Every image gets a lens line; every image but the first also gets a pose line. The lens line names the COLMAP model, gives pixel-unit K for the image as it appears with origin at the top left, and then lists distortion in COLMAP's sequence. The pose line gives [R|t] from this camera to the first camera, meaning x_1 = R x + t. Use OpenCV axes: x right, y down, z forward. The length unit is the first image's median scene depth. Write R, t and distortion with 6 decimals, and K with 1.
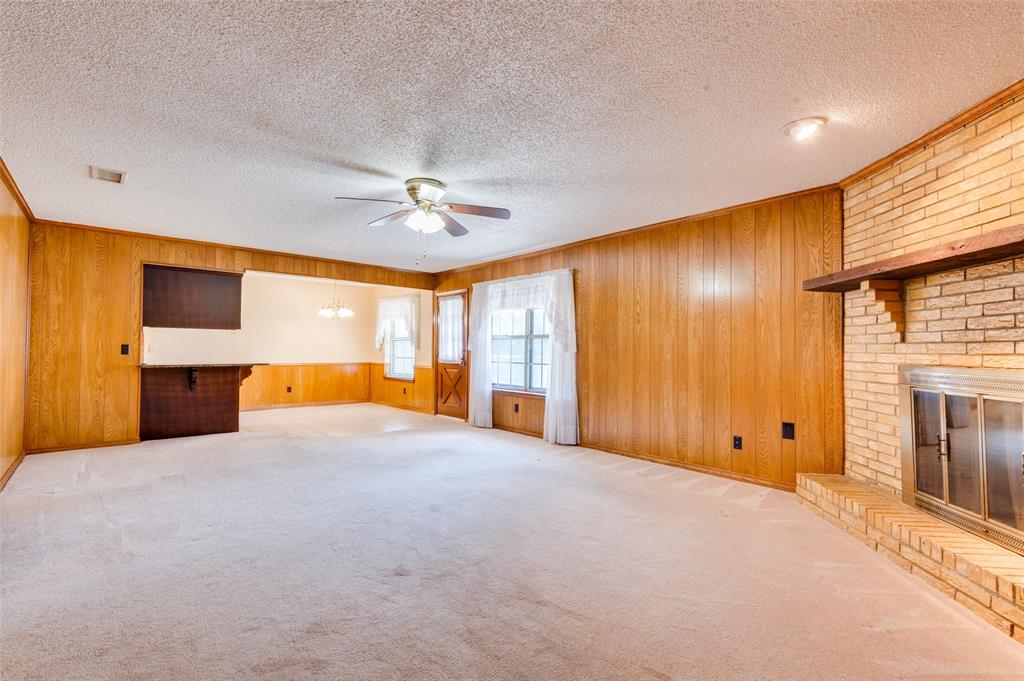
lens RADIAL K [[462.9, 0, 515.2], [0, 462.9, 337.5], [0, 0, 1]] dist [0.023863, -0.012610]
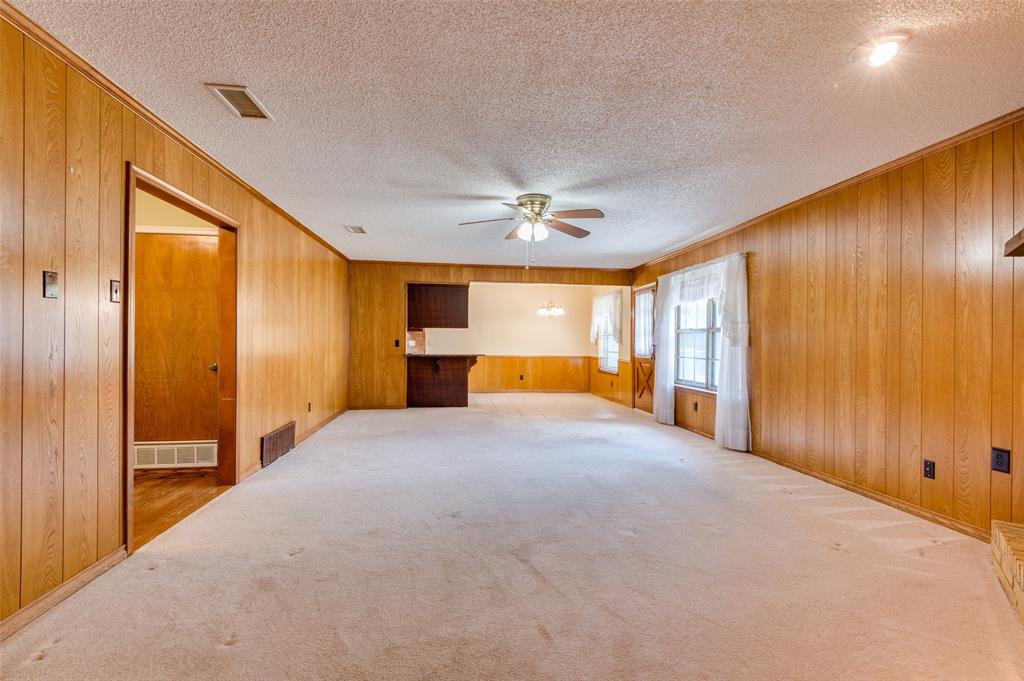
lens RADIAL K [[462.9, 0, 512.1], [0, 462.9, 339.3], [0, 0, 1]] dist [0.023863, -0.012610]
pose [[0.826345, -0.004481, -0.563146, 0.273750], [0.012001, 0.999881, 0.009654, 0.003413], [0.563036, -0.014736, 0.826301, 0.014958]]
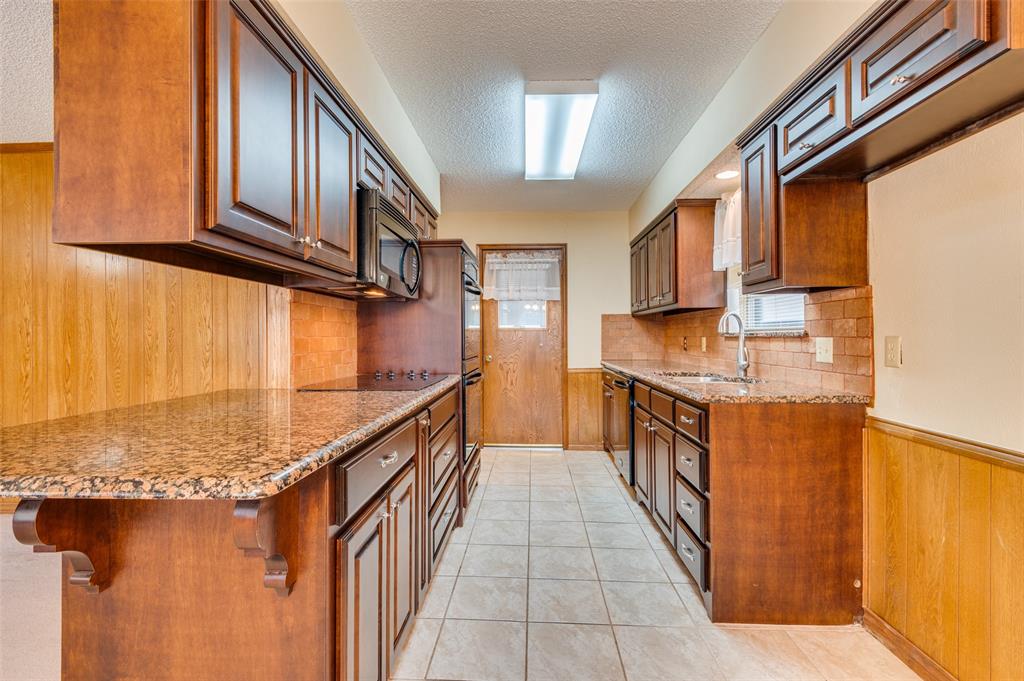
lens RADIAL K [[462.9, 0, 514.2], [0, 462.9, 335.6], [0, 0, 1]] dist [0.023863, -0.012610]
pose [[-0.689217, -0.006116, -0.724529, -0.686163], [0.016123, 0.999587, -0.023776, 0.027420], [0.724376, -0.028068, -0.688834, 1.469990]]
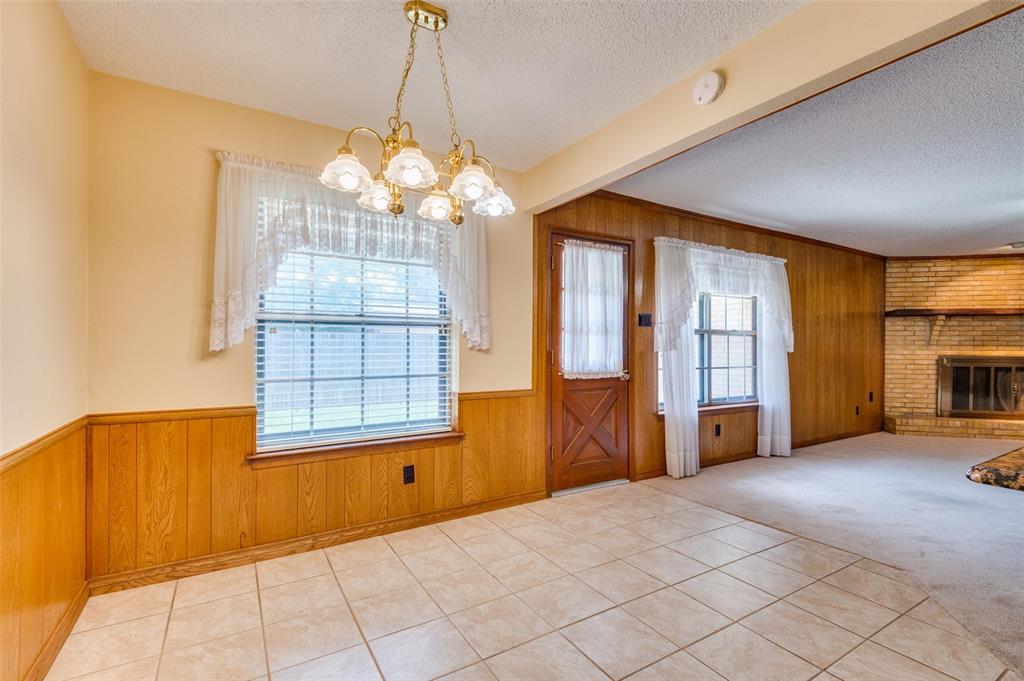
lens RADIAL K [[462.9, 0, 512.7], [0, 462.9, 346.2], [0, 0, 1]] dist [0.023863, -0.012610]
pose [[0.167989, -0.006679, 0.985766, -0.931740], [-0.027601, 0.999553, 0.011476, 0.025891], [-0.985402, -0.029136, 0.167730, 1.453082]]
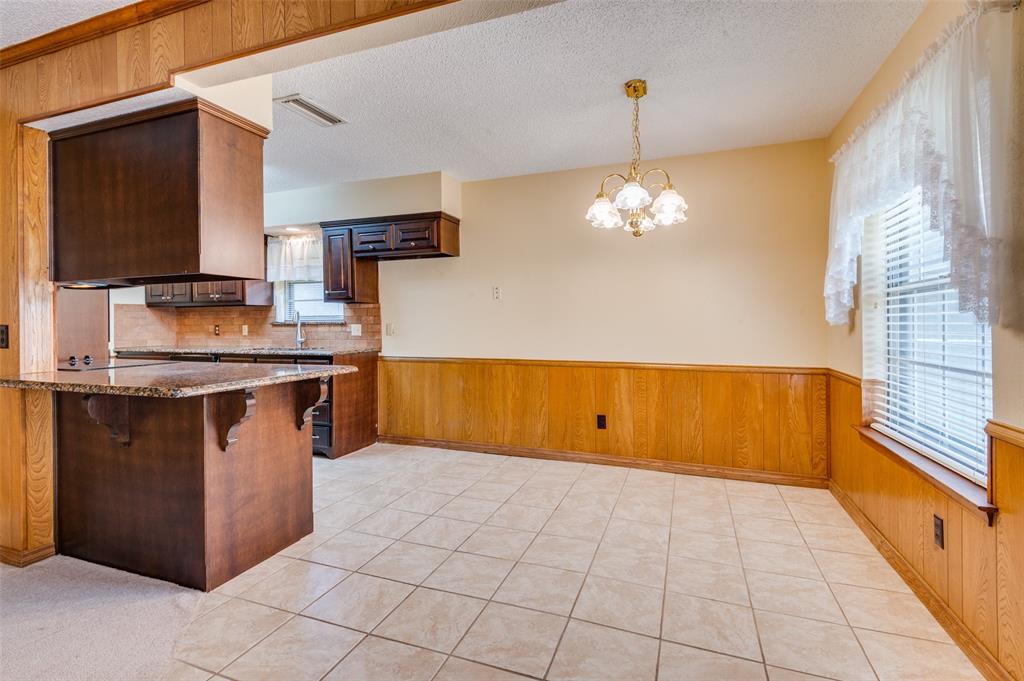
lens RADIAL K [[462.9, 0, 513.3], [0, 462.9, 321.8], [0, 0, 1]] dist [0.023863, -0.012610]
pose [[0.471211, -0.012027, -0.881939, -0.243457], [0.031321, 0.999505, 0.003104, 0.025569], [0.881464, -0.029086, 0.471354, 1.231749]]
